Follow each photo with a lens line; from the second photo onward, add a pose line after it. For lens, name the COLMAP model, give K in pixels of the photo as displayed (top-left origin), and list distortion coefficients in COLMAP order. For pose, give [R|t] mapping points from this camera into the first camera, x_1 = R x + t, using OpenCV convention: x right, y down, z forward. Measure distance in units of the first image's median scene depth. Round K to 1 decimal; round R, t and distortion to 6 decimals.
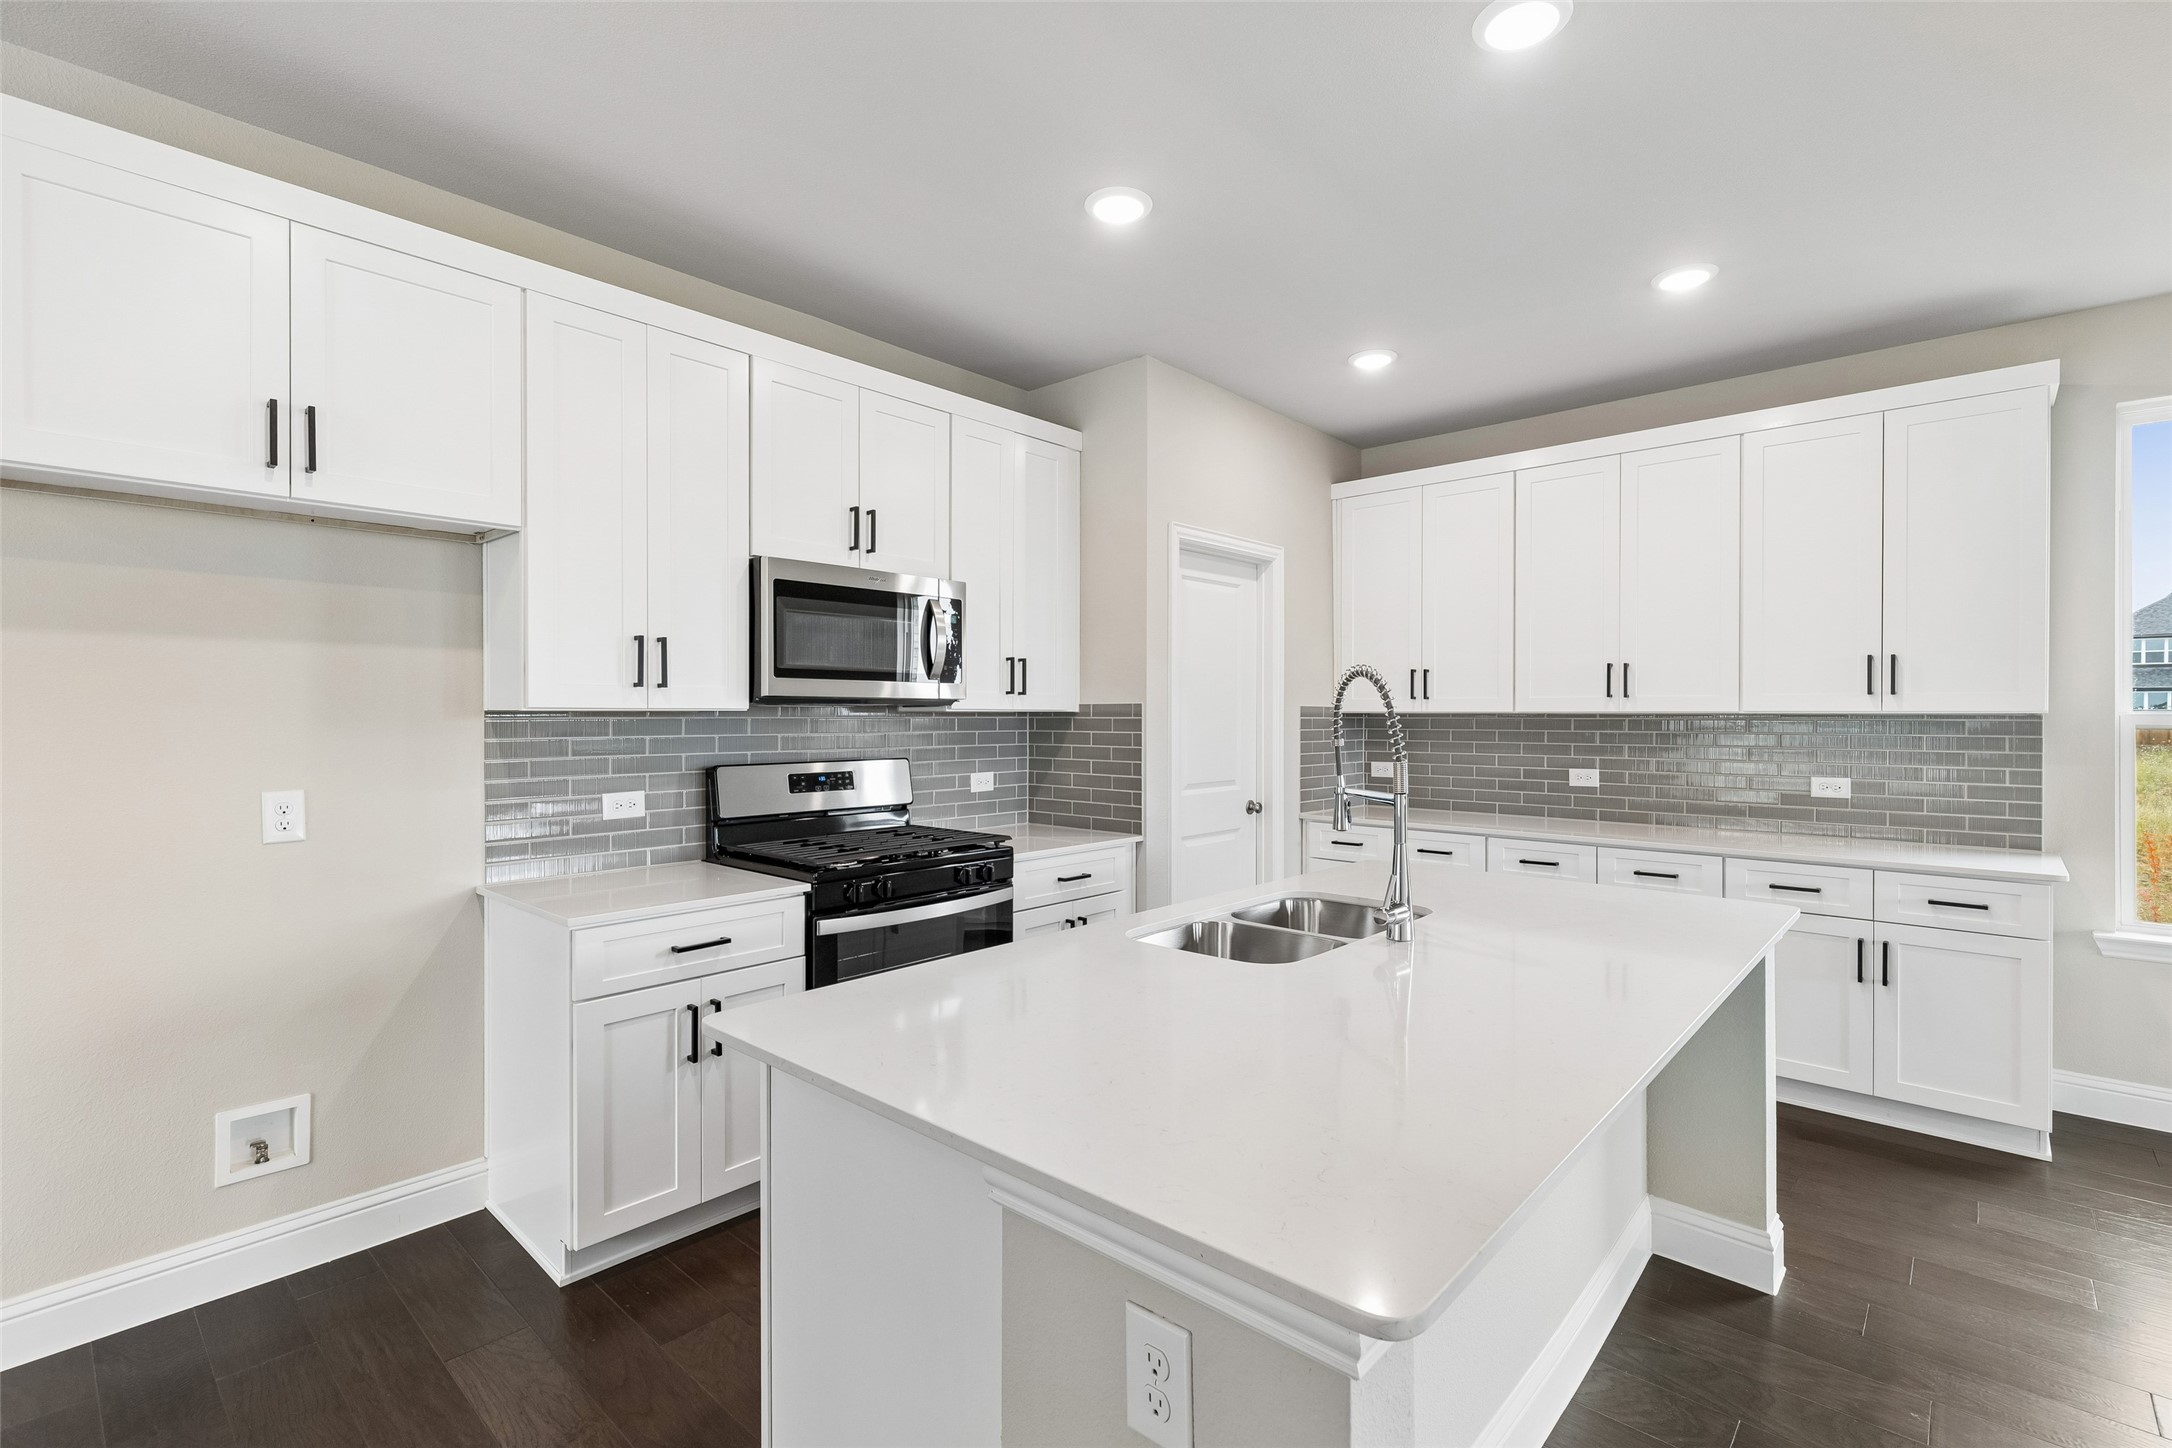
lens RADIAL K [[994.3, 0, 1070.2], [0, 994.3, 716.1], [0, 0, 1]] dist [0.011154, -0.001757]
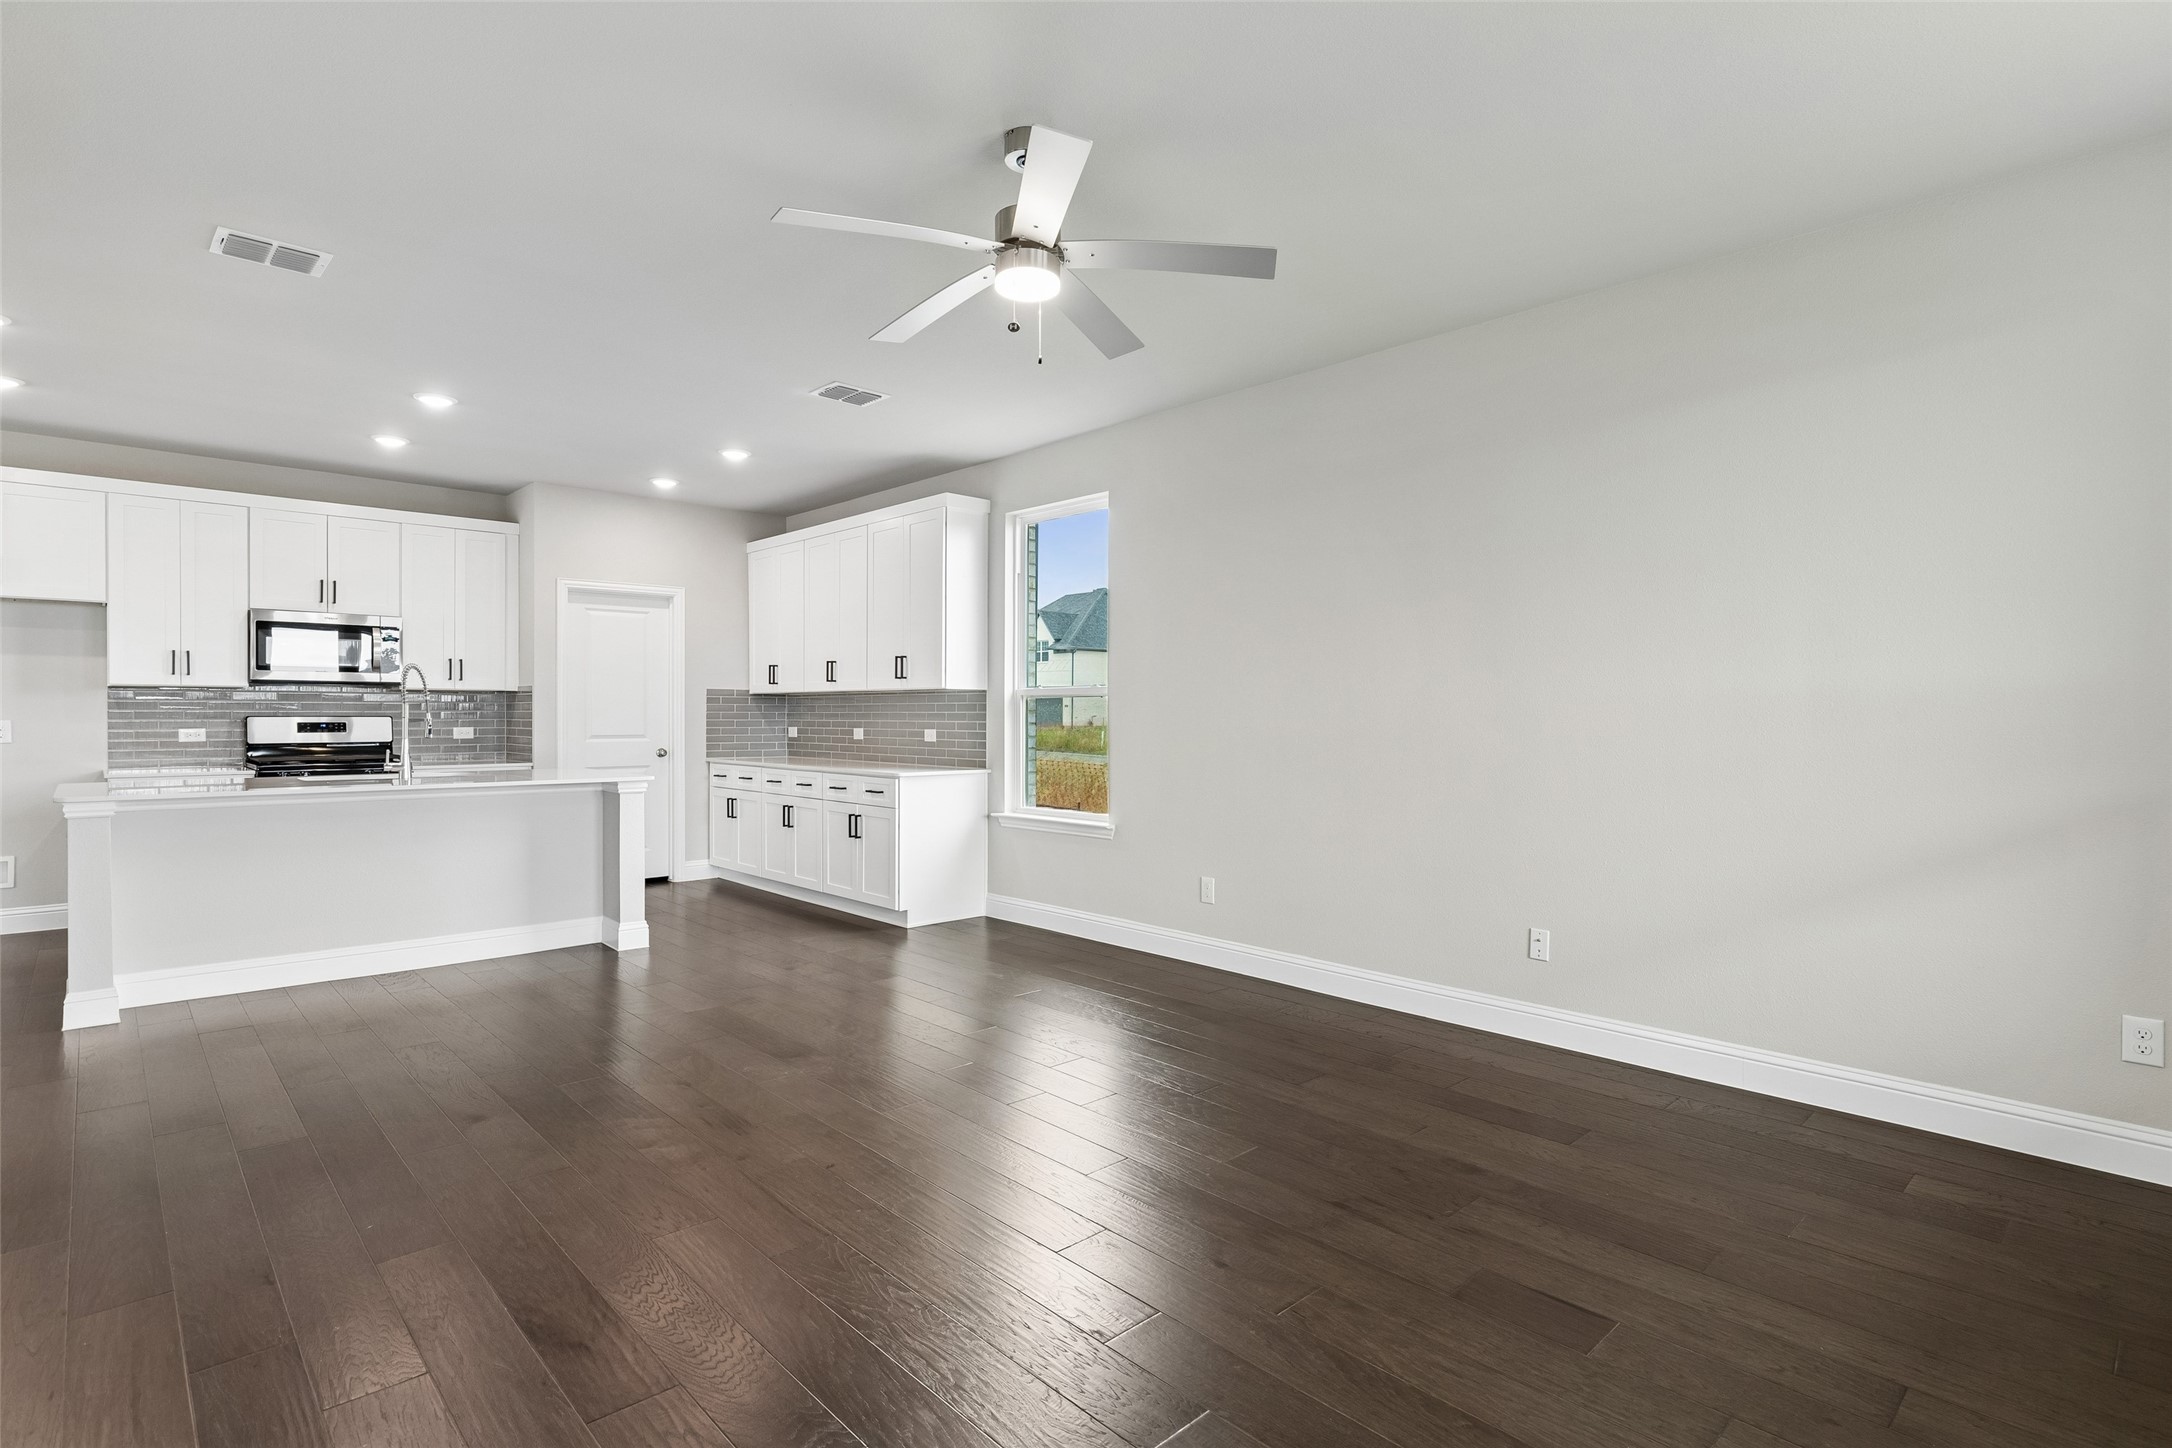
lens RADIAL K [[1124.6, 0, 1101.9], [0, 1124.6, 723.4], [0, 0, 1]] dist [0.000519, 0.001288]
pose [[0.996763, 0.001343, -0.080387, 1.323533], [-0.000749, 0.999972, 0.007424, 0.041452], [0.080395, -0.007340, 0.996736, -0.932243]]
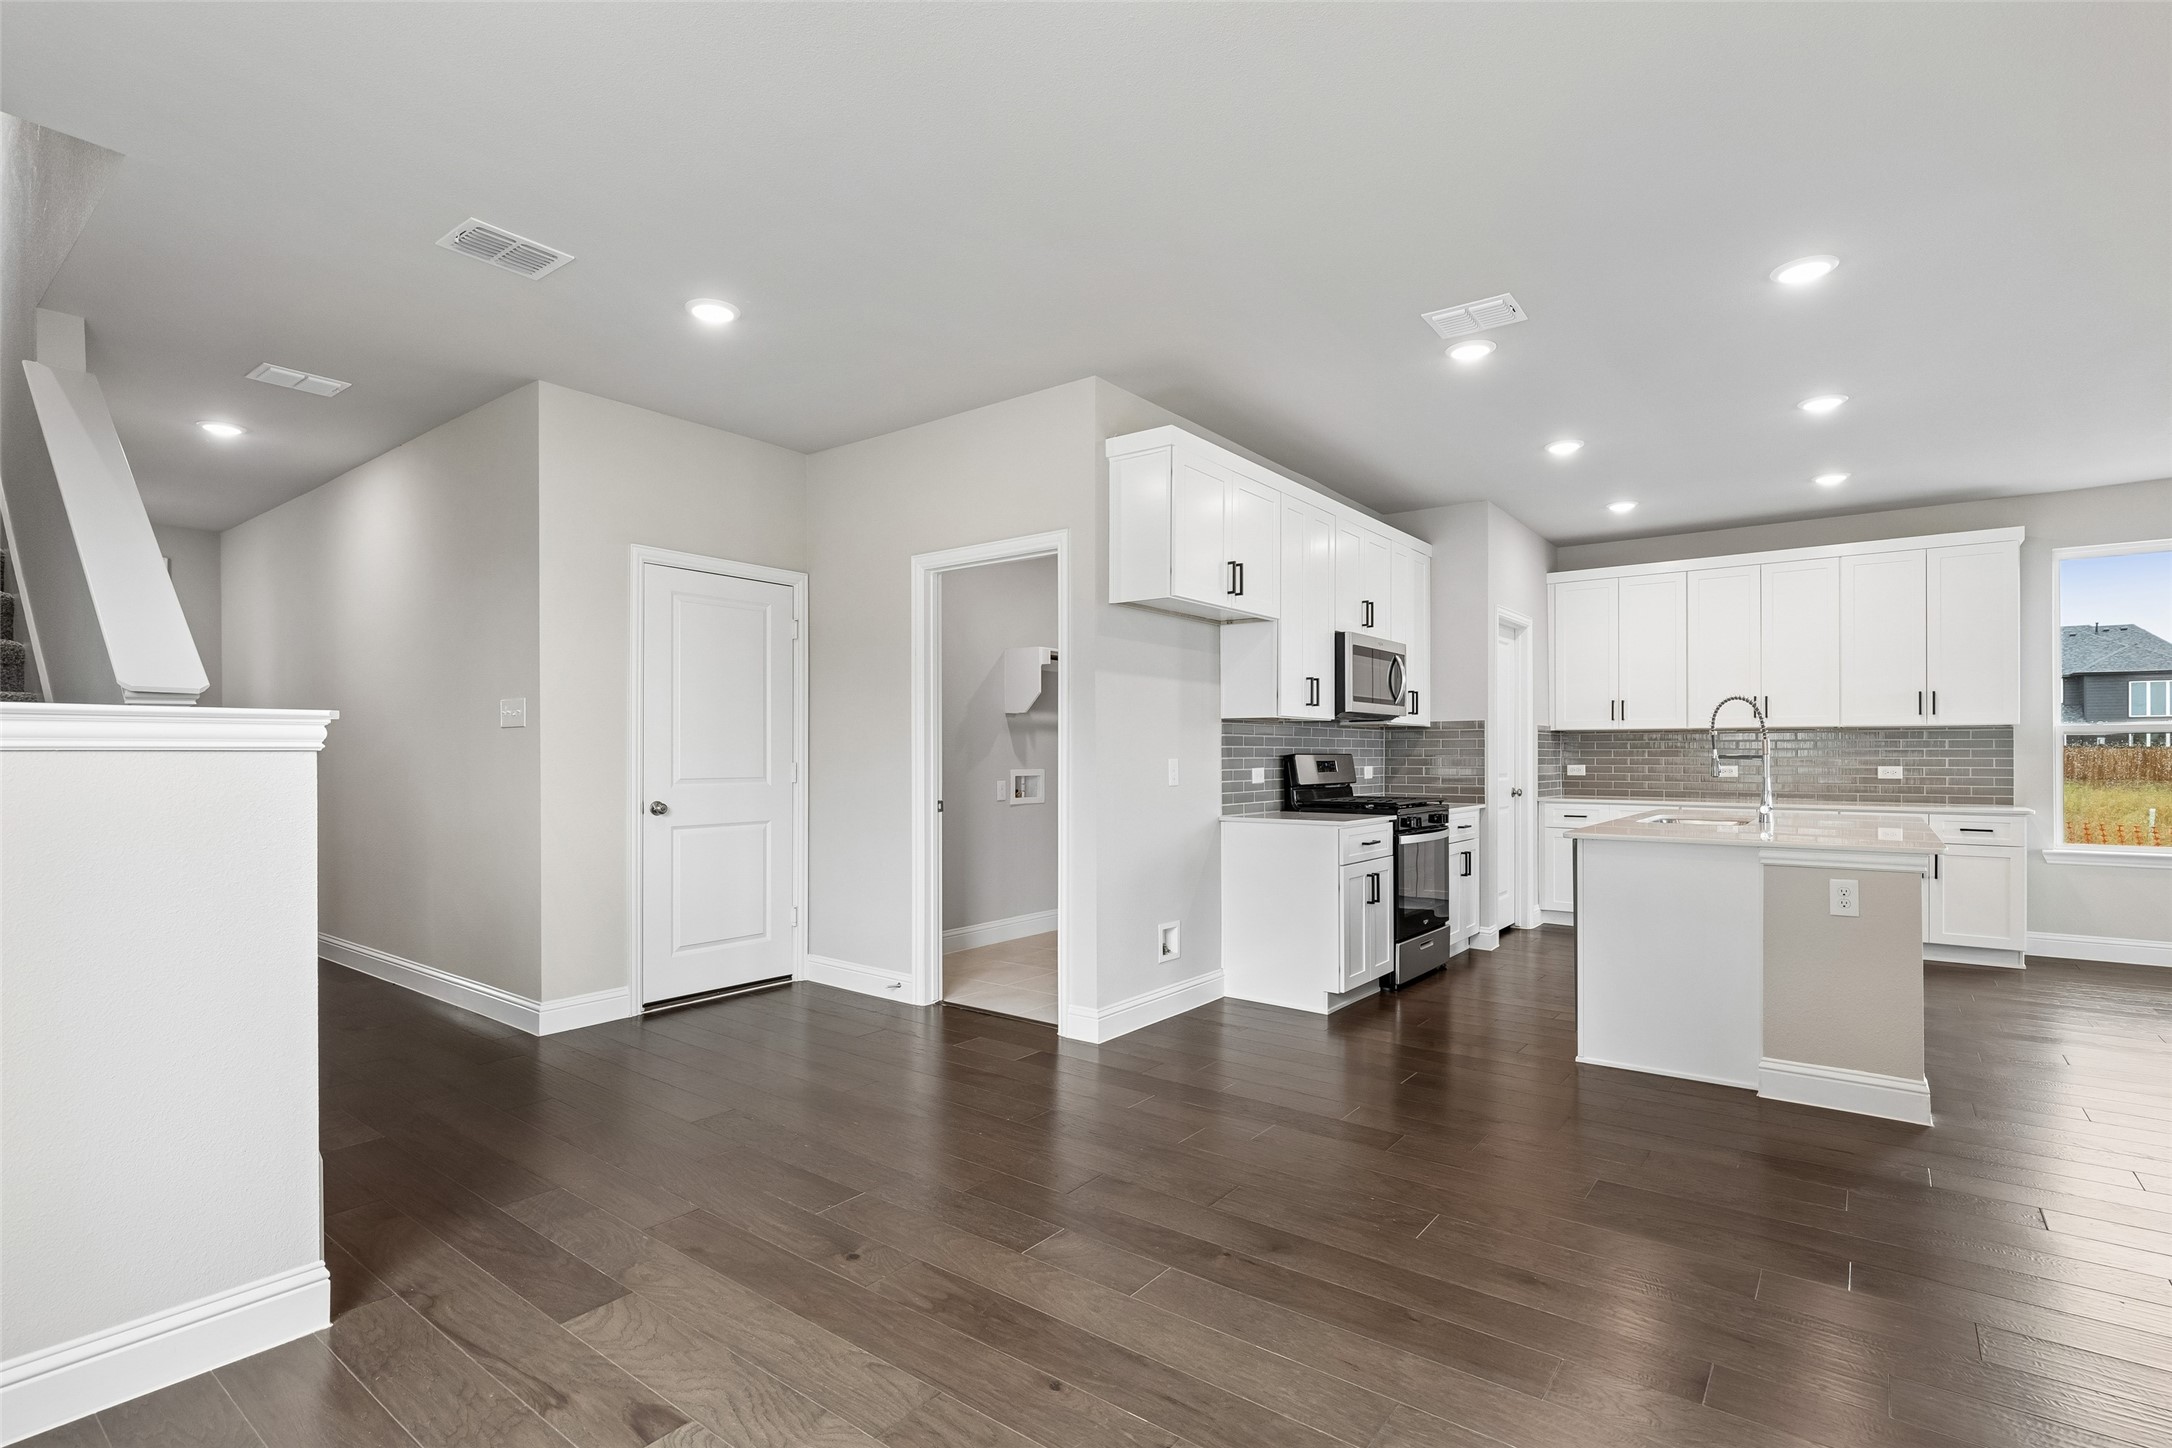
lens RADIAL K [[1058.3, 0, 1053.3], [0, 1058.3, 753.4], [0, 0, 1]] dist [-0.000686, 0.001765]
pose [[0.996775, -0.000931, 0.080238, -0.820222], [0.001192, 0.999994, -0.003201, 0.048858], [-0.080235, 0.003286, 0.996771, -0.680020]]
